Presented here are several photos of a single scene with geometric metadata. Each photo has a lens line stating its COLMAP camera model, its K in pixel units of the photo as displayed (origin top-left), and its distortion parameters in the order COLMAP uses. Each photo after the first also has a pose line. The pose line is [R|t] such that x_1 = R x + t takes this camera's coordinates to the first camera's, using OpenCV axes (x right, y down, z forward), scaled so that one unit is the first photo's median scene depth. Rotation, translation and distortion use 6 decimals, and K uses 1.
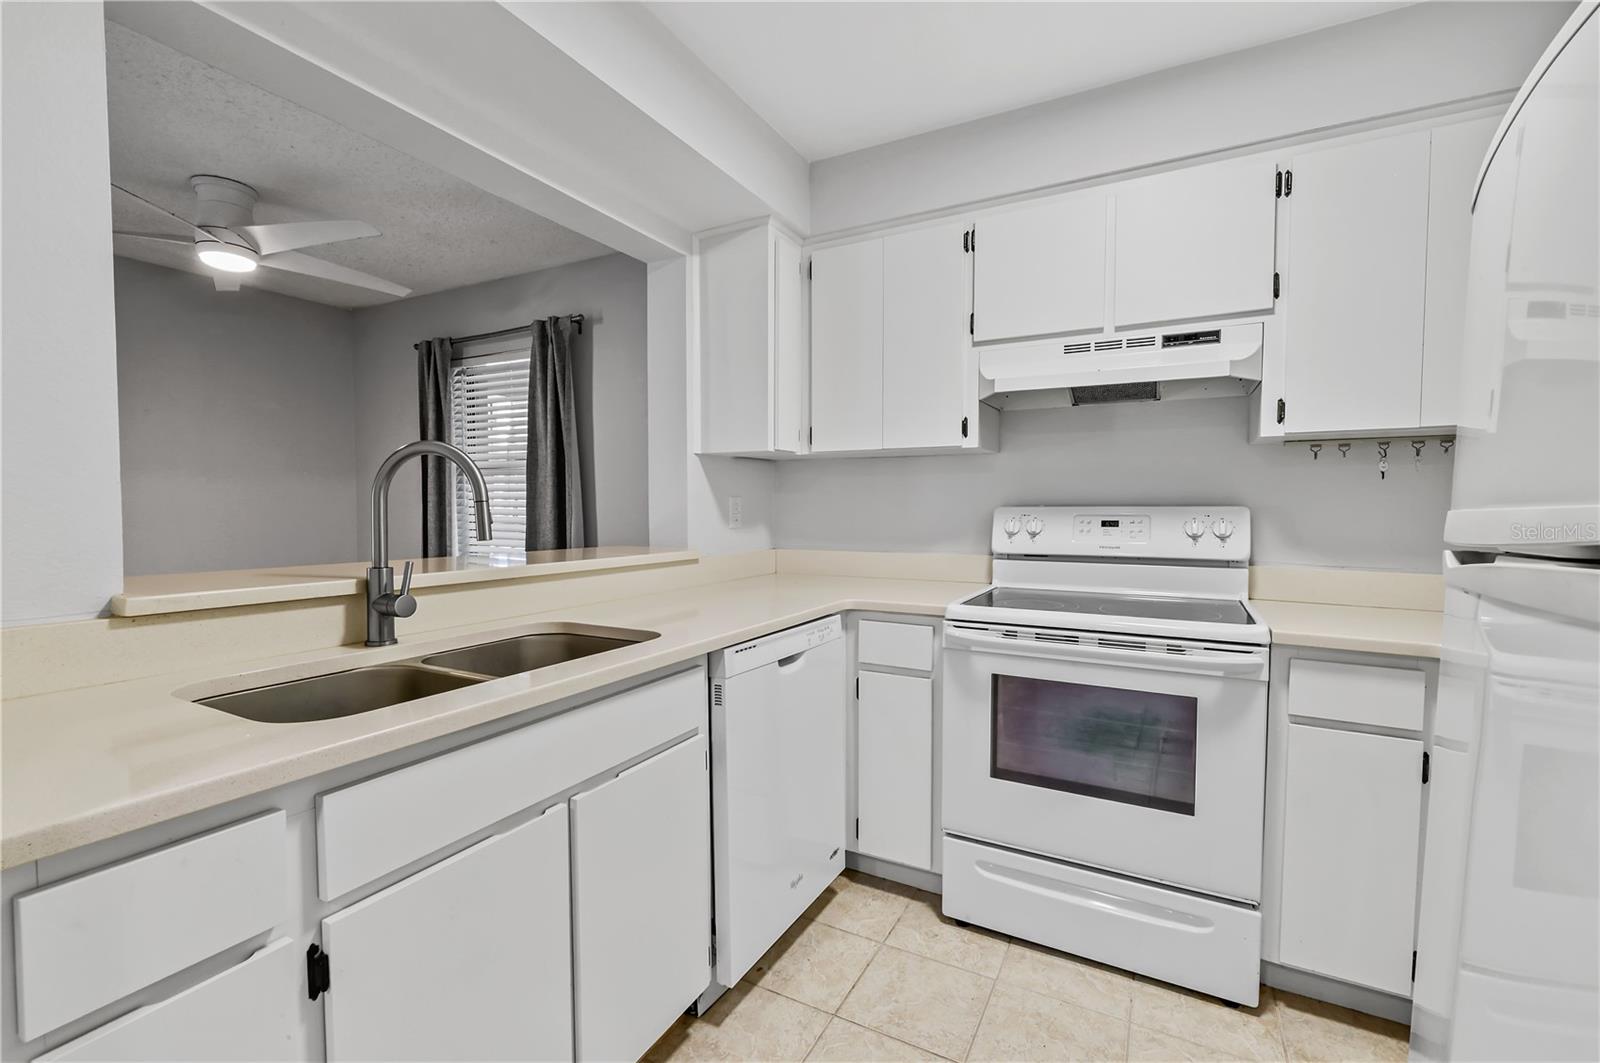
lens RADIAL K [[676.3, 0, 800.0], [0, 676.3, 531.5], [0, 0, 1]] dist [0.001960, -0.000787]
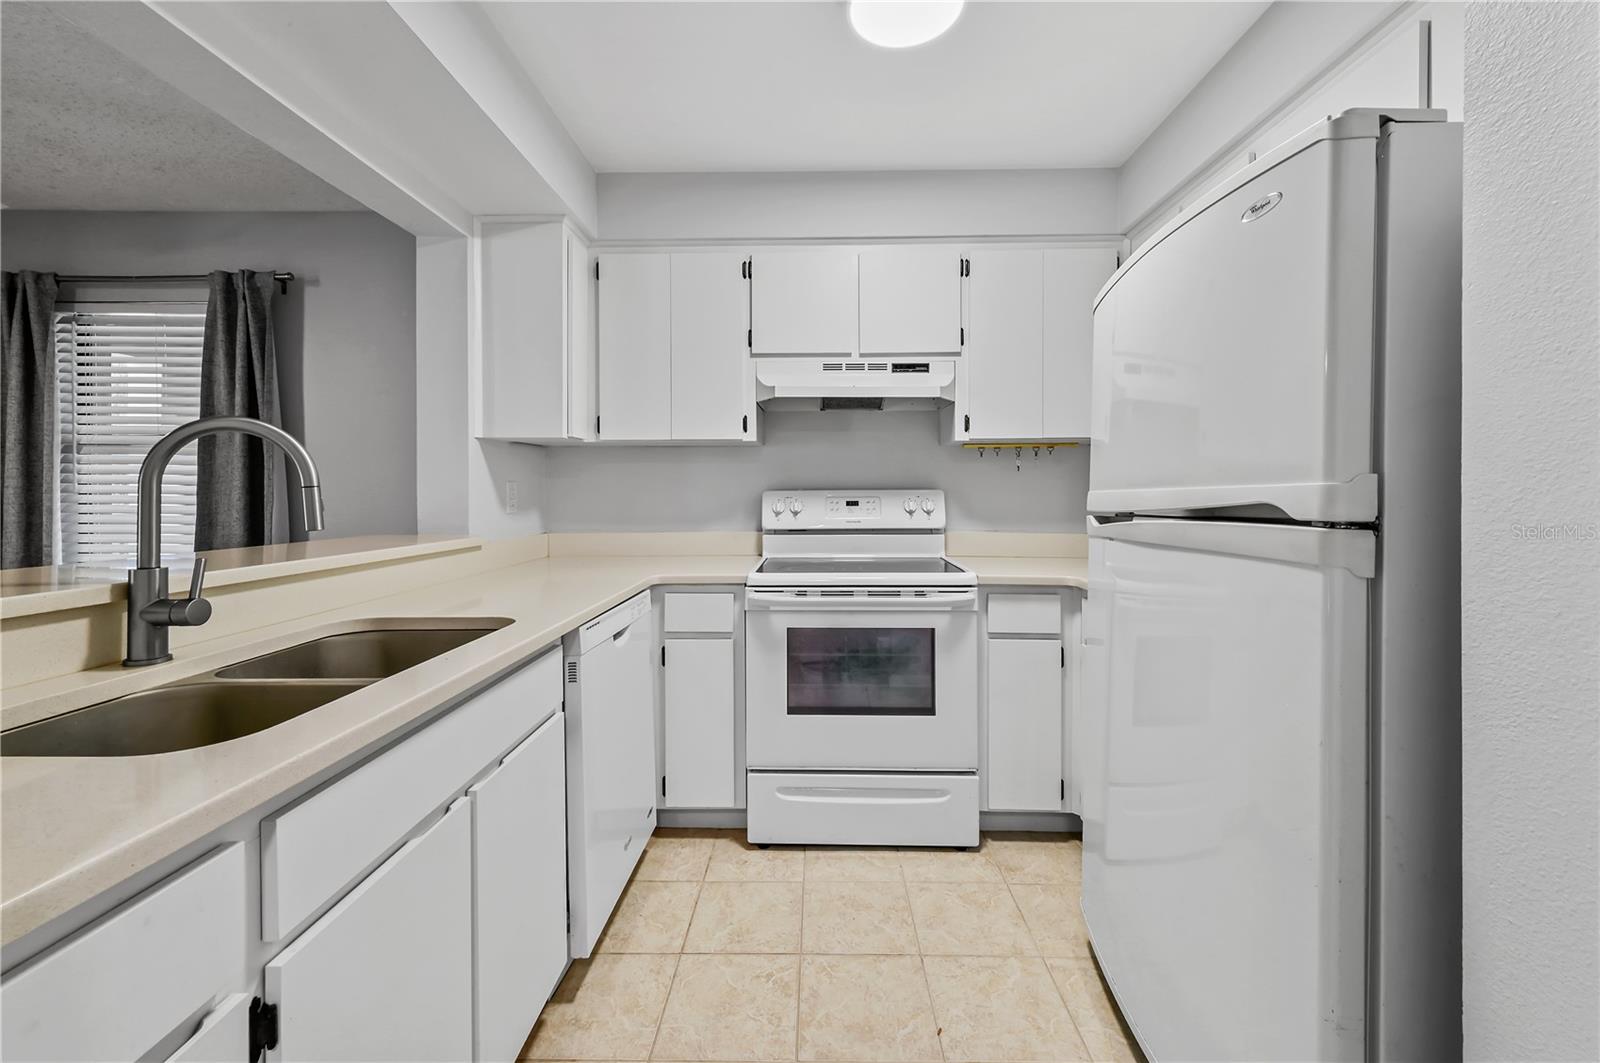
lens RADIAL K [[625.1, 0, 803.3], [0, 625.1, 490.8], [0, 0, 1]] dist [0.017672, -0.004088]
pose [[0.893916, -0.004138, 0.448215, -0.187622], [0.020994, 0.999247, -0.032643, 0.001406], [-0.447742, 0.038590, 0.893330, -0.026599]]
